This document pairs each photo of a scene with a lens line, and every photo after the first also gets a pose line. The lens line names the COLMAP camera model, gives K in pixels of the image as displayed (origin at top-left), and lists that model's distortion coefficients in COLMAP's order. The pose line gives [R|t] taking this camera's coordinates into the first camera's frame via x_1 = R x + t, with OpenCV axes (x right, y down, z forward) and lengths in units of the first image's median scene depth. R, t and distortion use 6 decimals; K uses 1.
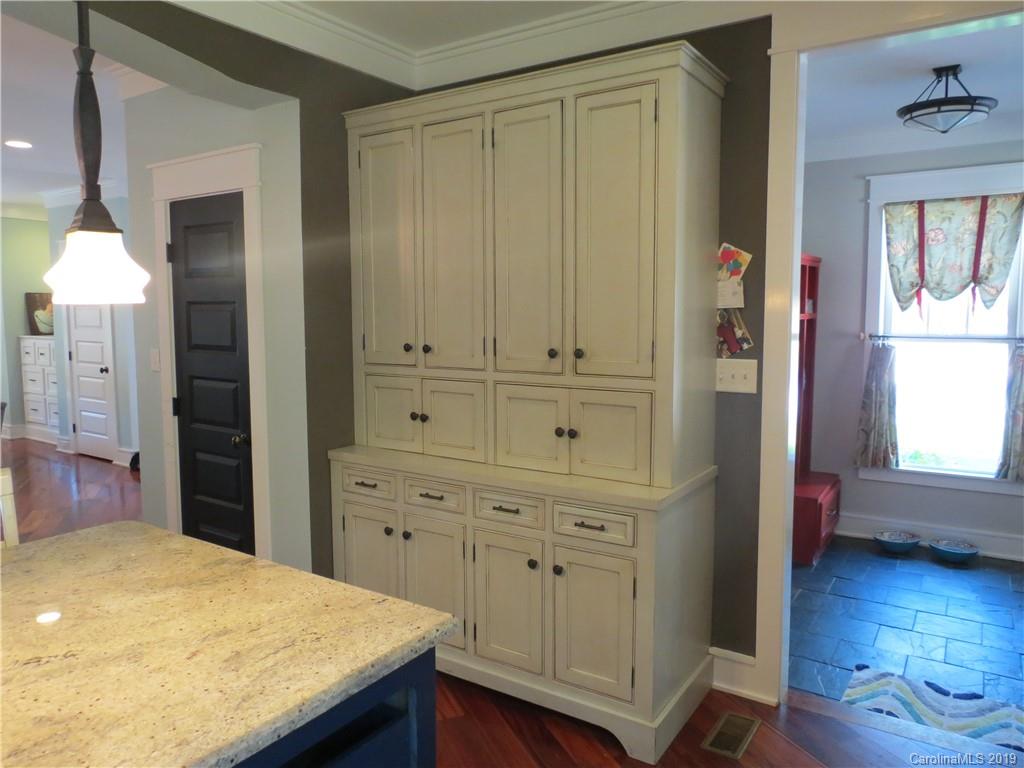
lens RADIAL K [[723.3, 0, 513.2], [0, 723.3, 382.5], [0, 0, 1]] dist [-0.046648, 0.027811]
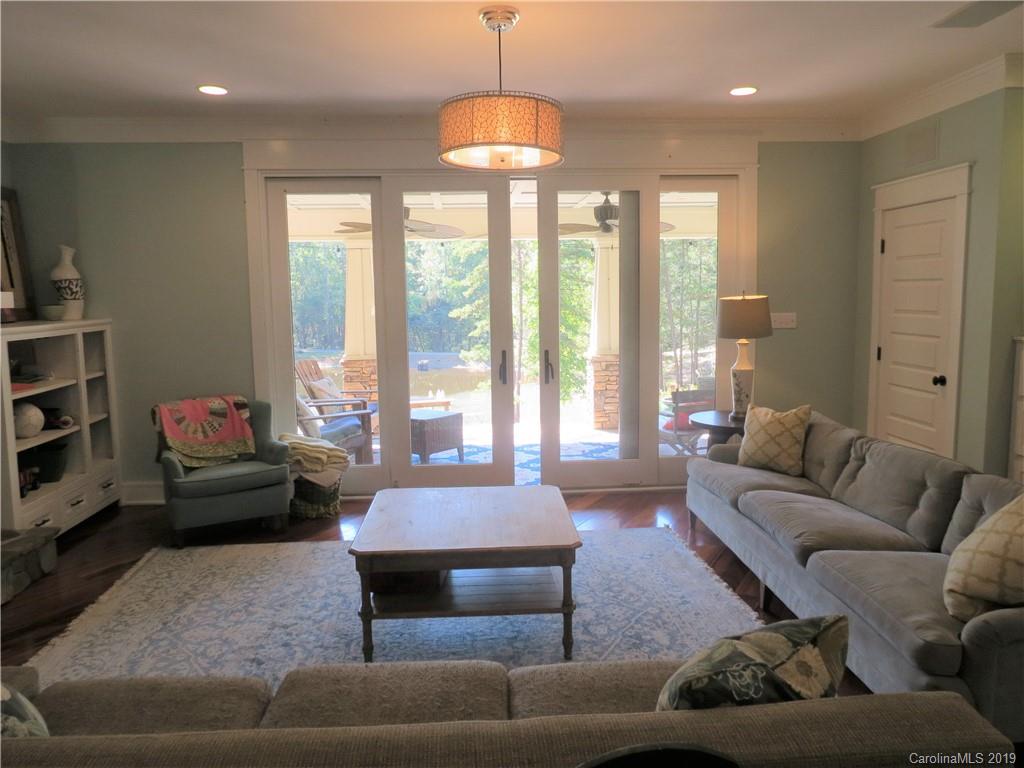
lens RADIAL K [[723.3, 0, 509.3], [0, 723.3, 380.0], [0, 0, 1]] dist [-0.046648, 0.027811]
pose [[0.598476, 0.077370, -0.797396, -1.526001], [-0.056397, 0.996925, 0.054402, -0.131063], [0.799153, 0.012412, 0.600999, 1.292837]]
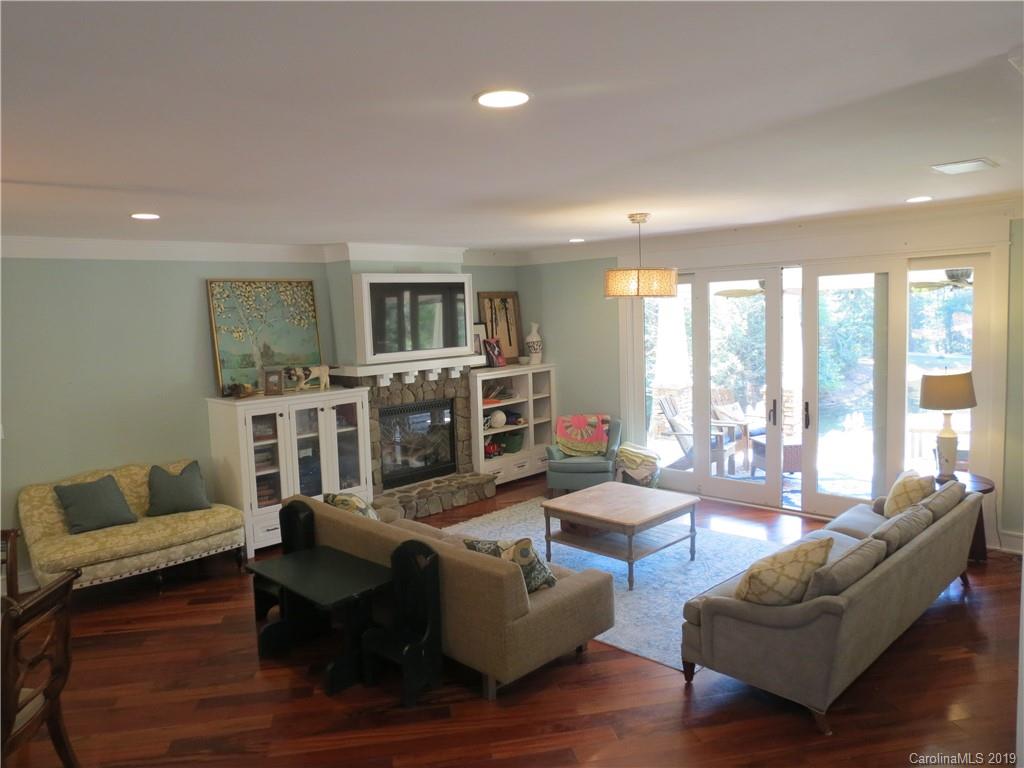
lens RADIAL K [[723.3, 0, 517.1], [0, 723.3, 376.5], [0, 0, 1]] dist [-0.046648, 0.027811]
pose [[-0.200869, 0.085452, -0.975884, -0.477870], [-0.056701, 0.993504, 0.098666, -0.375350], [0.977976, 0.075152, -0.194719, 2.028412]]
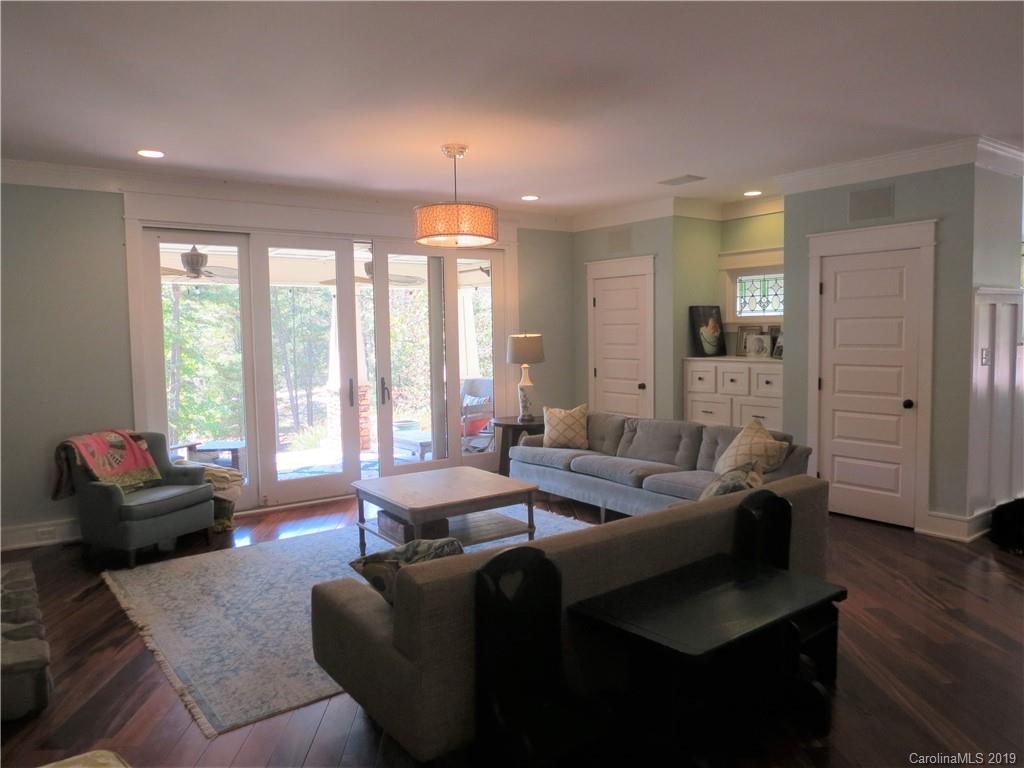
lens RADIAL K [[723.3, 0, 512.2], [0, 723.3, 381.1], [0, 0, 1]] dist [-0.046648, 0.027811]
pose [[0.937535, 0.001999, -0.347886, -1.749900], [-0.010593, 0.999684, -0.022801, -0.050680], [0.347730, 0.025062, 0.937260, 0.415048]]
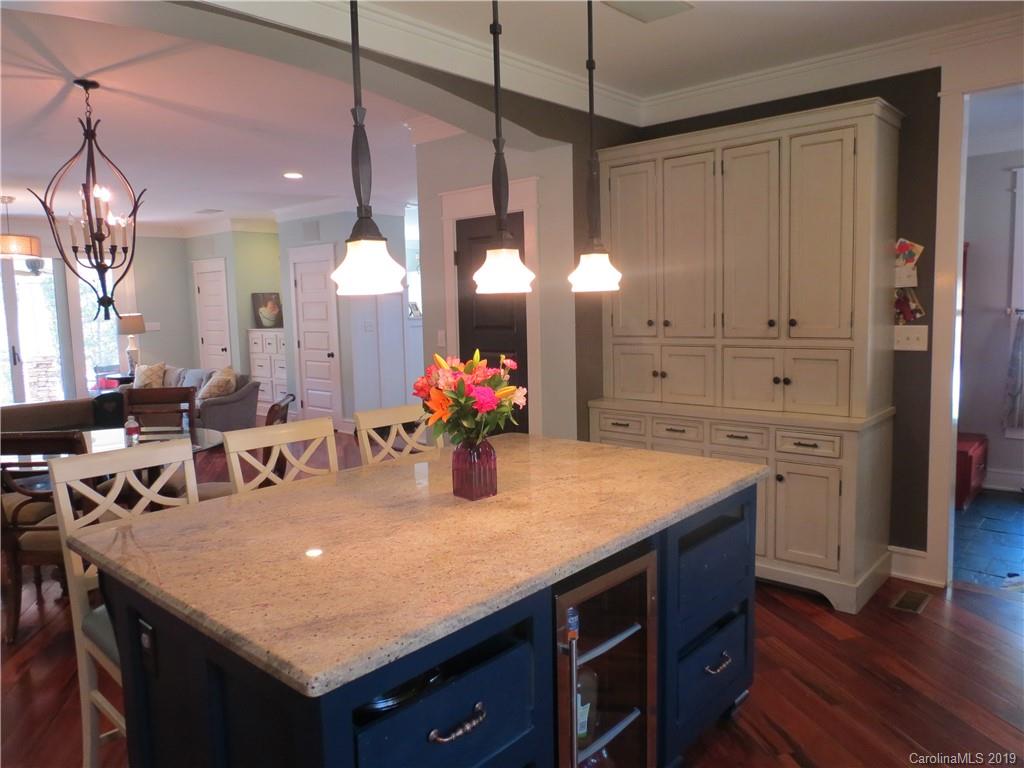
lens RADIAL K [[723.3, 0, 512.7], [0, 723.3, 385.2], [0, 0, 1]] dist [-0.046648, 0.027811]
pose [[0.989000, -0.009450, -0.147616, -0.218582], [0.011714, 0.999827, 0.014480, 0.049102], [0.147454, -0.016050, 0.988939, -0.406233]]
